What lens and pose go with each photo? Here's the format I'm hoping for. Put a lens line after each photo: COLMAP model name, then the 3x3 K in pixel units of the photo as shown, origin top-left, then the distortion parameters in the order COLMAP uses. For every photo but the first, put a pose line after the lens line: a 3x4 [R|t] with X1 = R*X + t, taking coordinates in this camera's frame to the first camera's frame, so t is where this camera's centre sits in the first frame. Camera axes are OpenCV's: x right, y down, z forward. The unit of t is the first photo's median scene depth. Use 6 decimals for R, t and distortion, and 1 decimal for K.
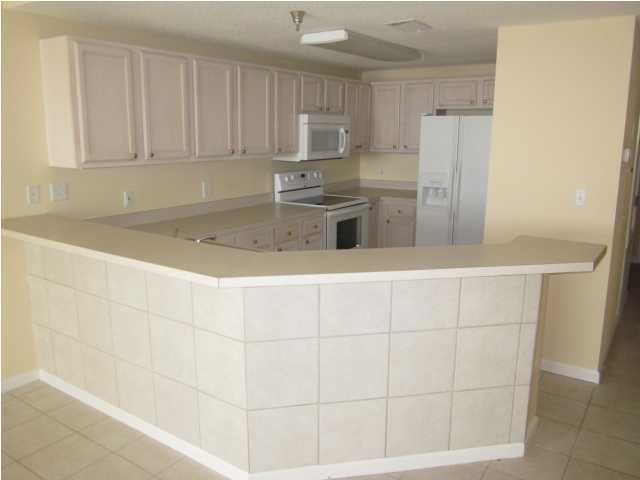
lens RADIAL K [[525.8, 0, 320.0], [0, 525.8, 240.0], [0, 0, 1]] dist [-0.008511, -0.003522]
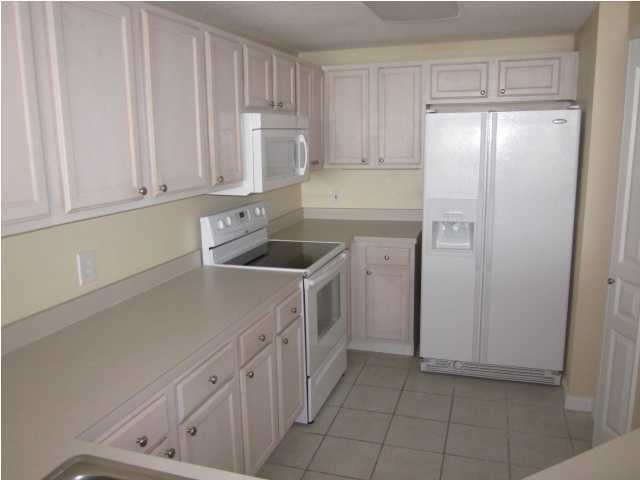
lens RADIAL K [[525.8, 0, 320.0], [0, 525.8, 240.0], [0, 0, 1]] dist [-0.008511, -0.003522]
pose [[0.958506, -0.077989, 0.274198, -0.120443], [0.079954, 0.996790, 0.004020, -0.093012], [-0.273631, 0.018070, 0.961665, 0.409598]]
